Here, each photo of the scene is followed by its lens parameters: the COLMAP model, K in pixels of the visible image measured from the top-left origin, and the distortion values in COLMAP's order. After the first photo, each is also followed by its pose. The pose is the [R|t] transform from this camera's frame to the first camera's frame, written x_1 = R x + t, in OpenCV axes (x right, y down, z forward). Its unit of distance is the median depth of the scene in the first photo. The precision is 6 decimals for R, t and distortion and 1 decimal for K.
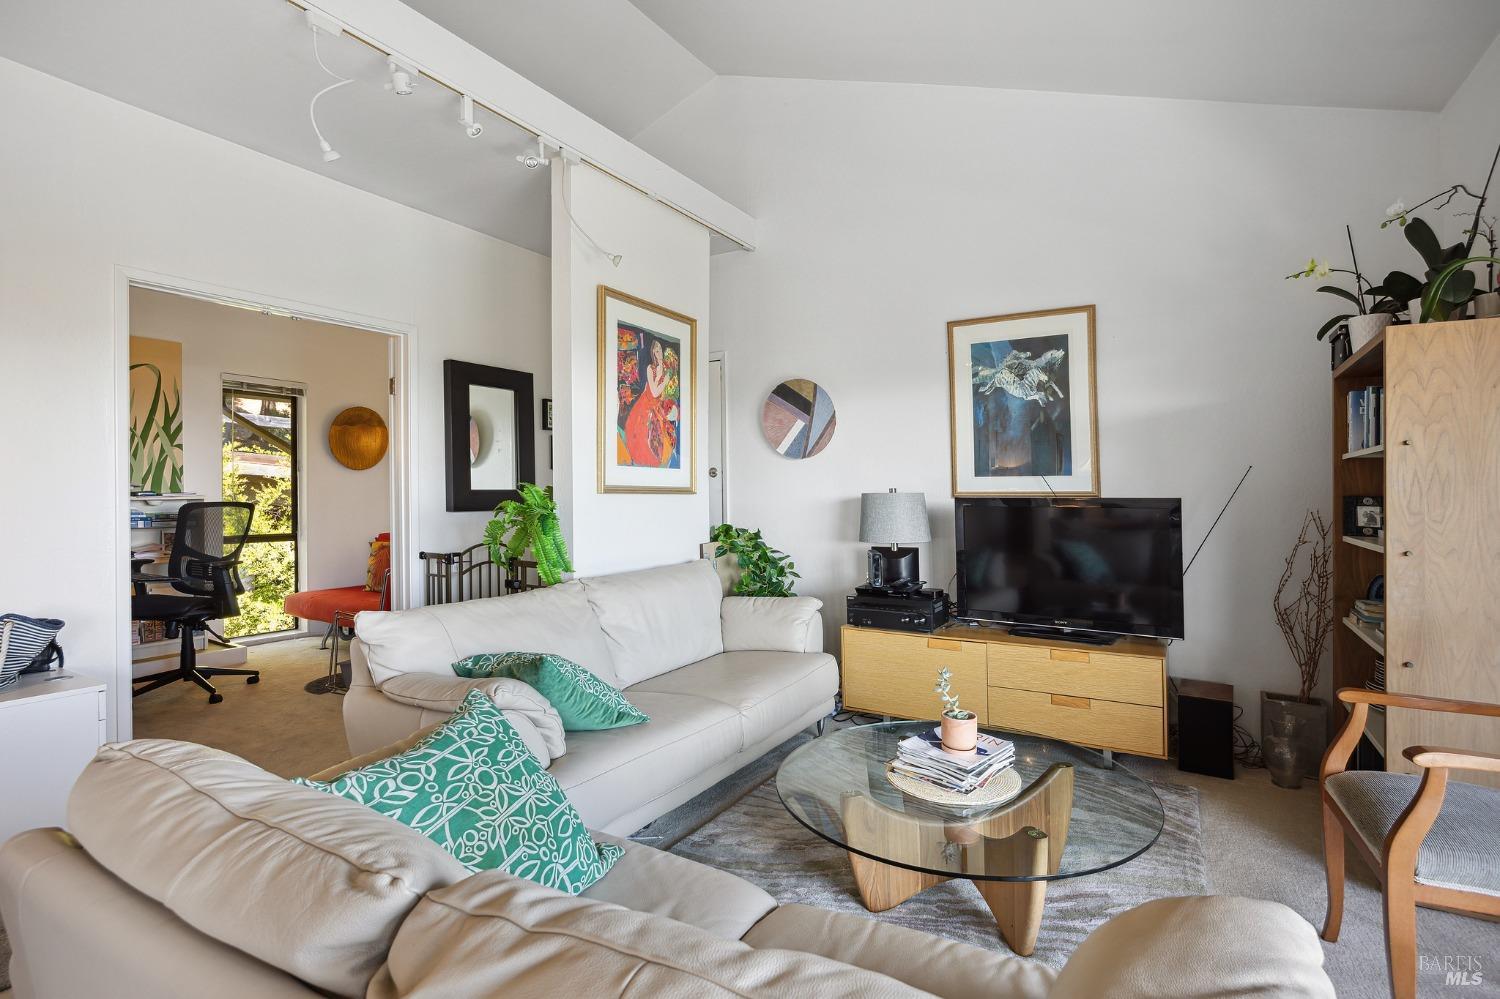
lens RADIAL K [[745.6, 0, 749.5], [0, 745.6, 482.0], [0, 0, 1]] dist [-0.002180, 0.000124]
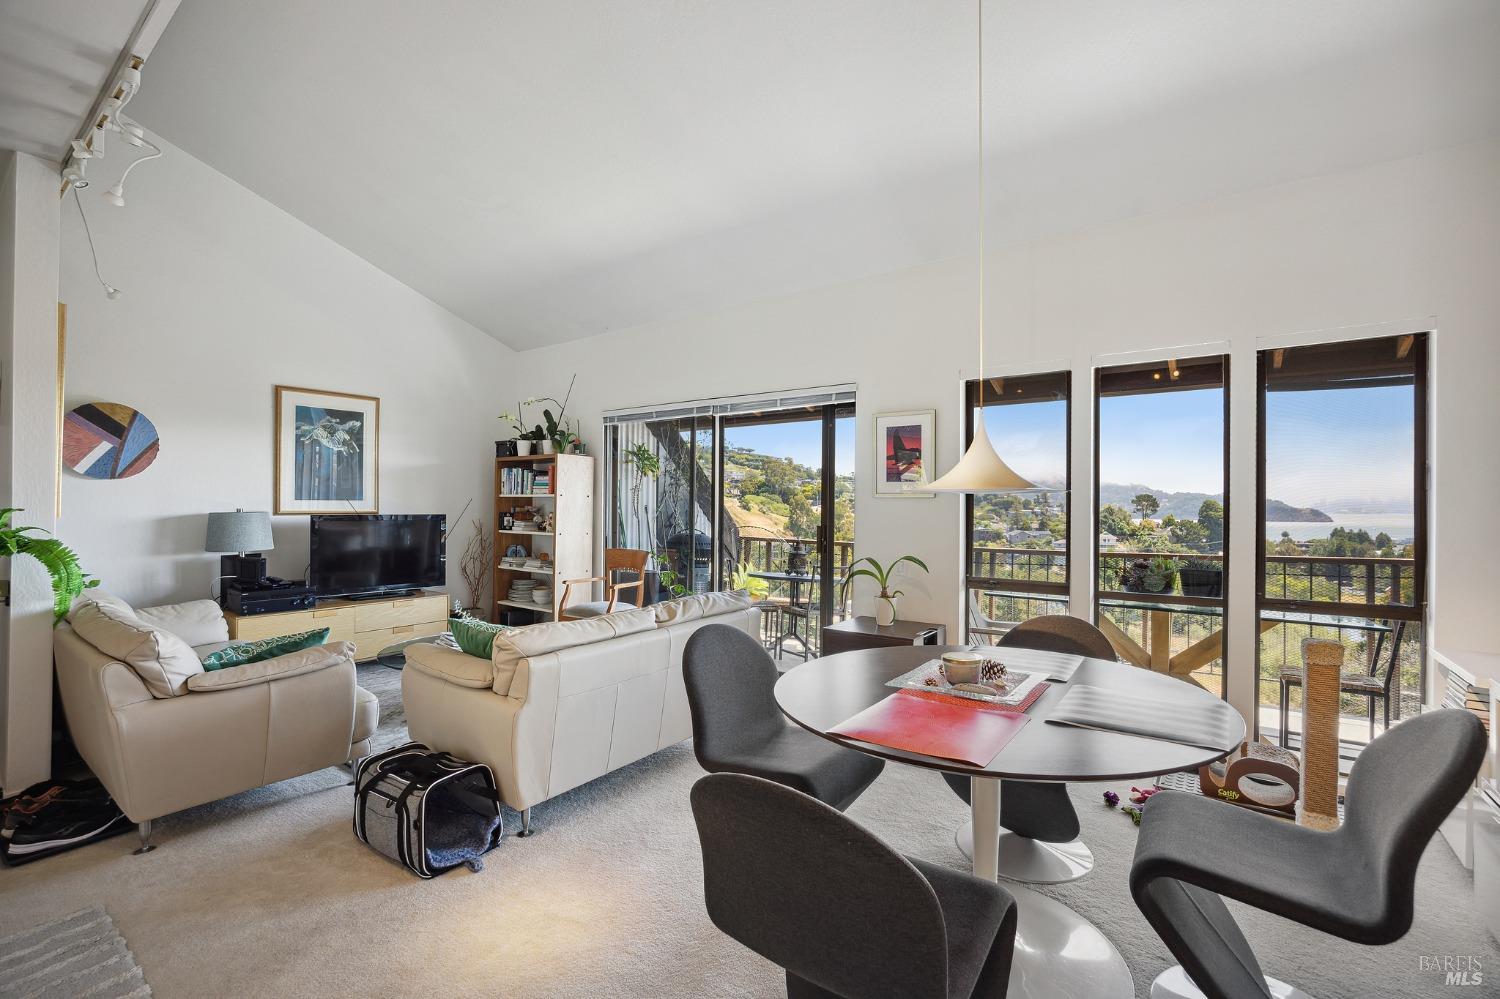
lens RADIAL K [[667.5, 0, 750.0], [0, 667.5, 499.5], [0, 0, 1]] dist [-0.012699, -0.000062]
pose [[0.106057, 0.006642, 0.994338, -0.878255], [-0.023779, 0.999709, -0.004141, -0.023935], [-0.994076, -0.023205, 0.106184, 0.012917]]
